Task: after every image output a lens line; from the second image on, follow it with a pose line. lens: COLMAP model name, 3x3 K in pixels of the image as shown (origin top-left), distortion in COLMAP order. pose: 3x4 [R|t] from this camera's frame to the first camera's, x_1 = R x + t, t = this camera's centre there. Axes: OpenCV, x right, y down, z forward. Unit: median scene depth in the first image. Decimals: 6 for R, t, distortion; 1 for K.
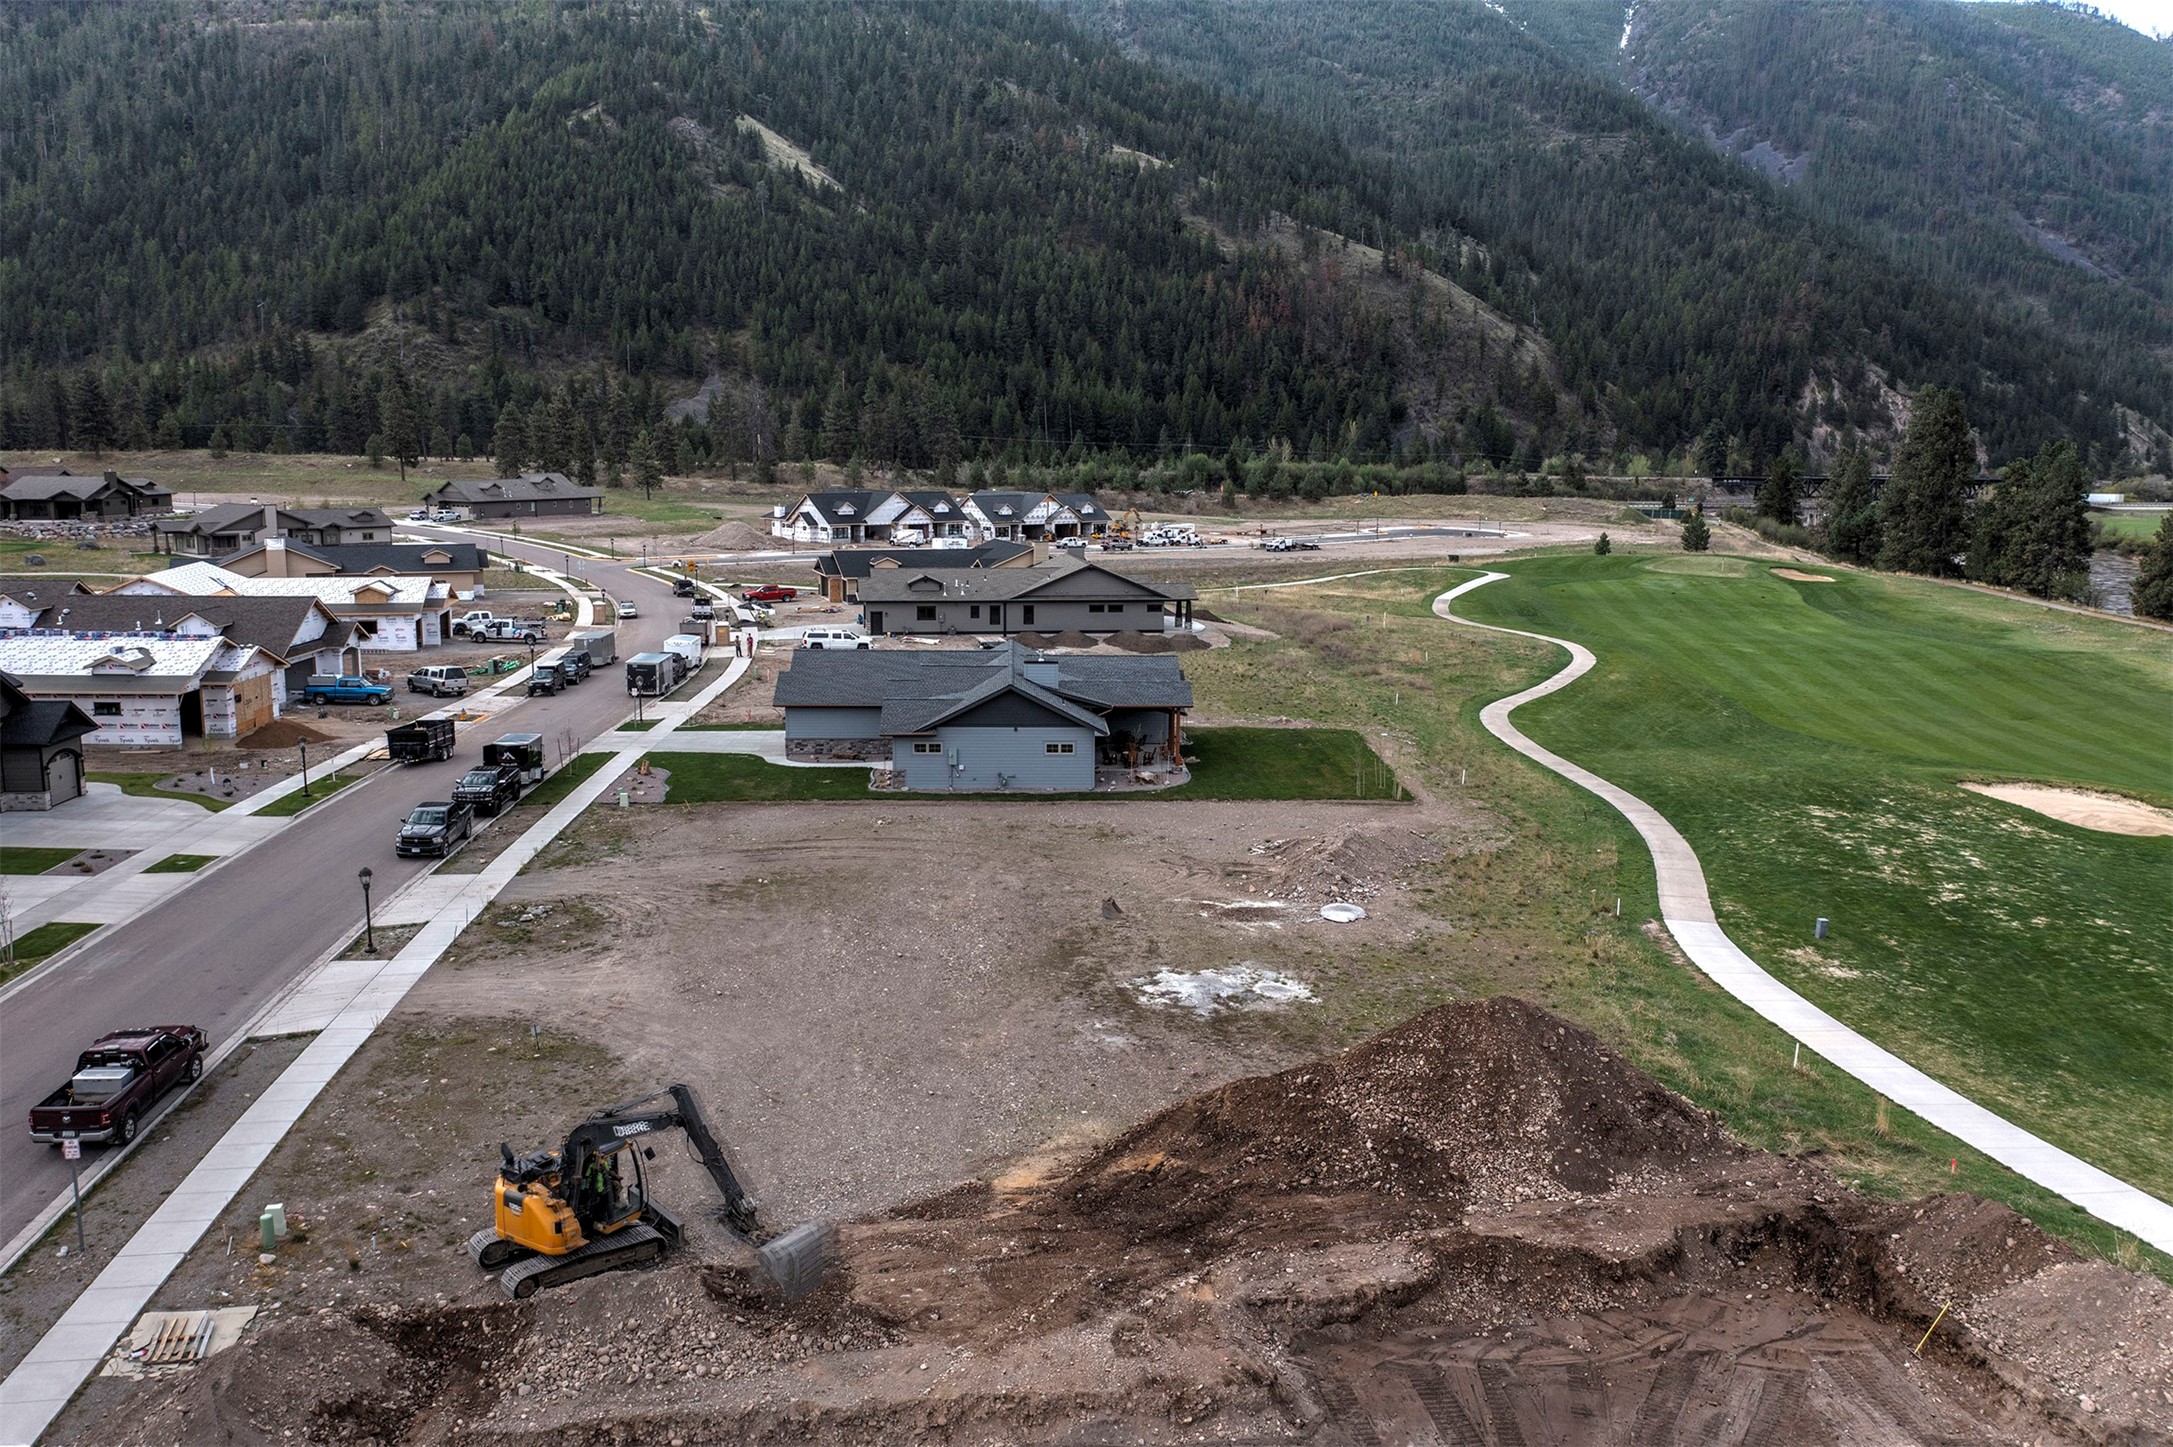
lens RADIAL K [[1708.6, 0, 1089.3], [0, 1708.6, 714.3], [0, 0, 1]] dist [-0.021614, 0.003757]
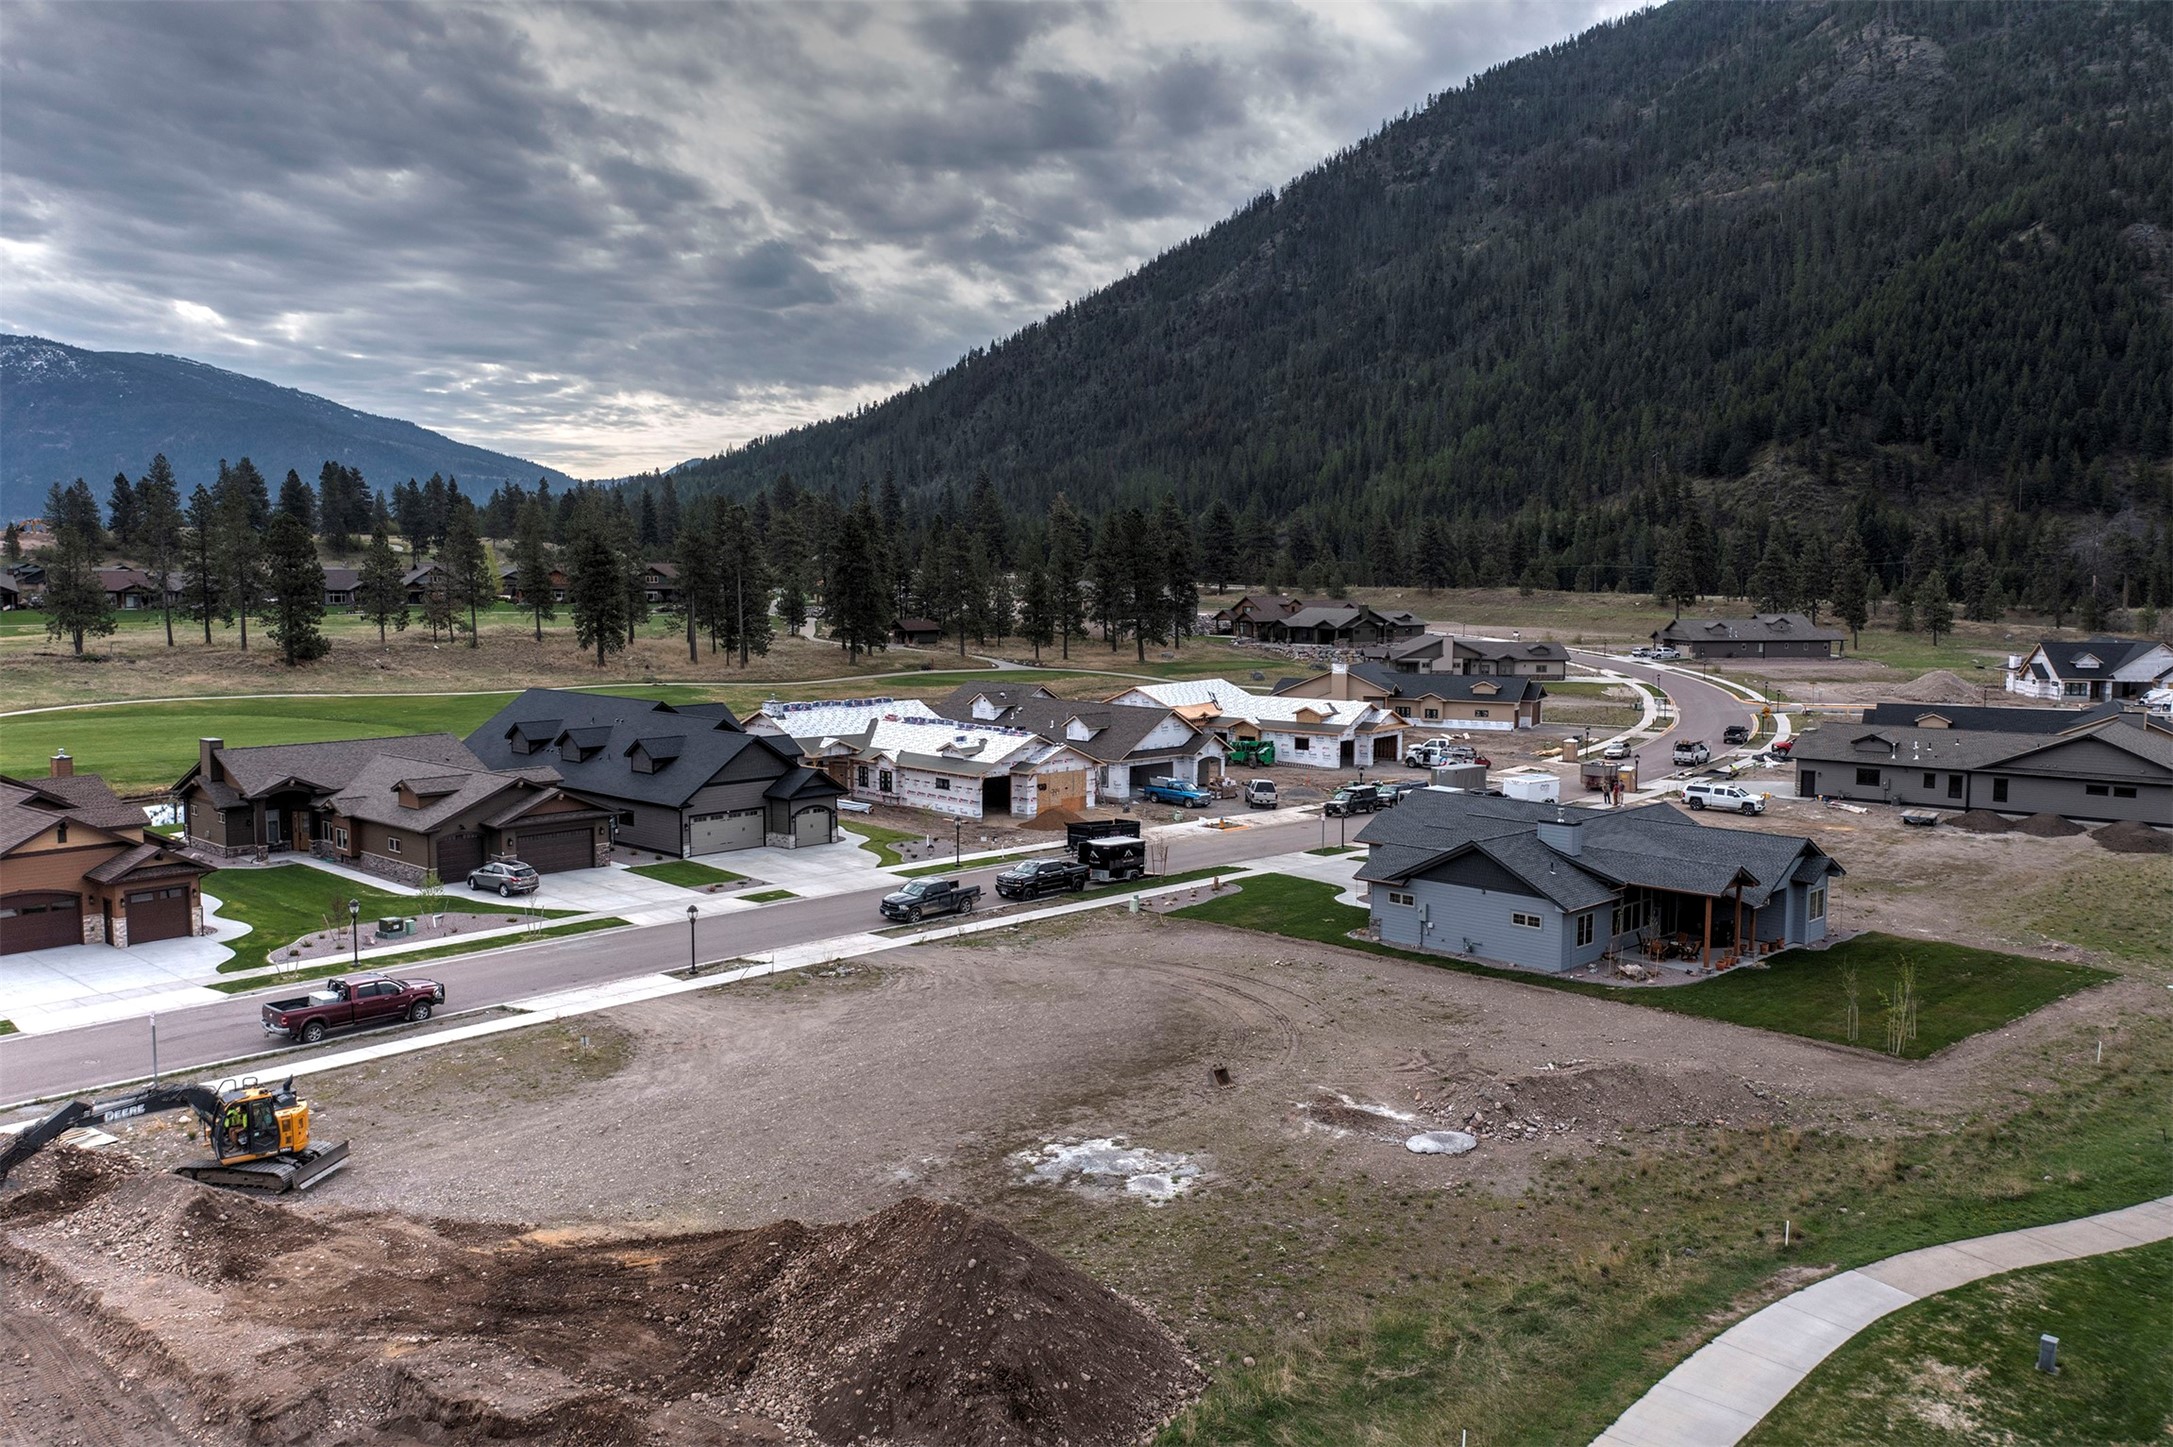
lens RADIAL K [[1708.6, 0, 1089.3], [0, 1708.6, 714.3], [0, 0, 1]] dist [-0.021614, 0.003757]
pose [[0.674953, 0.058303, -0.735553, 0.063894], [-0.118605, 0.992483, -0.030165, -0.004356], [0.728266, 0.107601, 0.676795, 0.031380]]
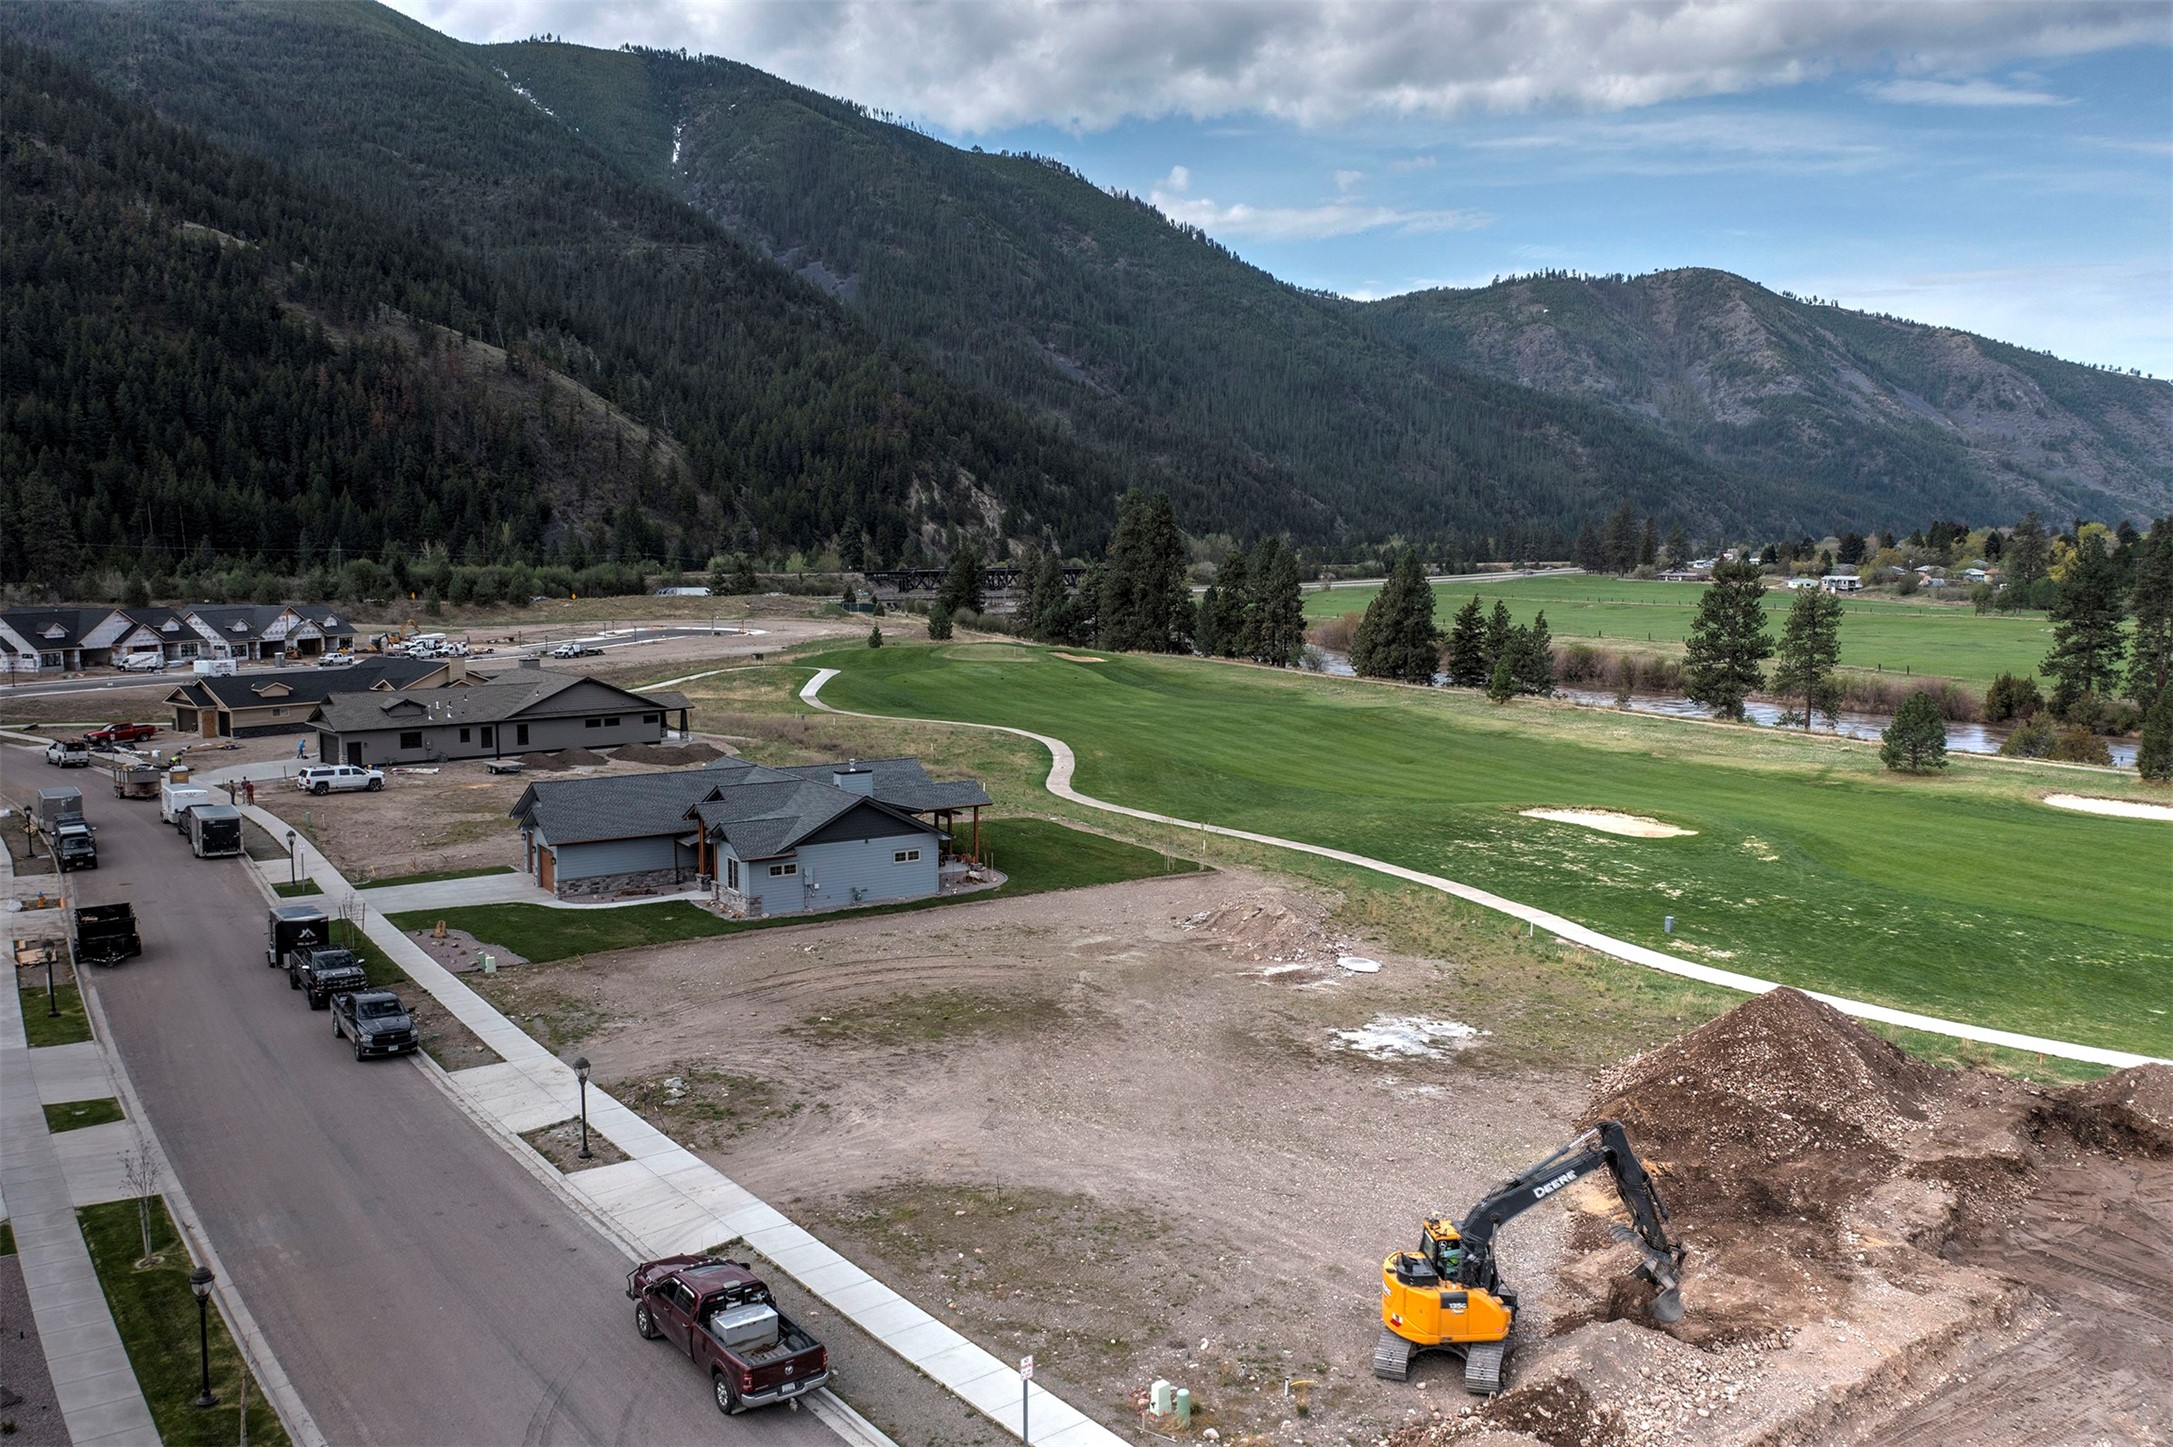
lens RADIAL K [[1708.6, 0, 1089.3], [0, 1708.6, 714.3], [0, 0, 1]] dist [-0.021614, 0.003757]
pose [[0.859845, -0.061412, 0.506848, -0.057627], [0.090270, 0.995386, -0.032535, -0.002742], [-0.502511, 0.073728, 0.861421, 0.011707]]
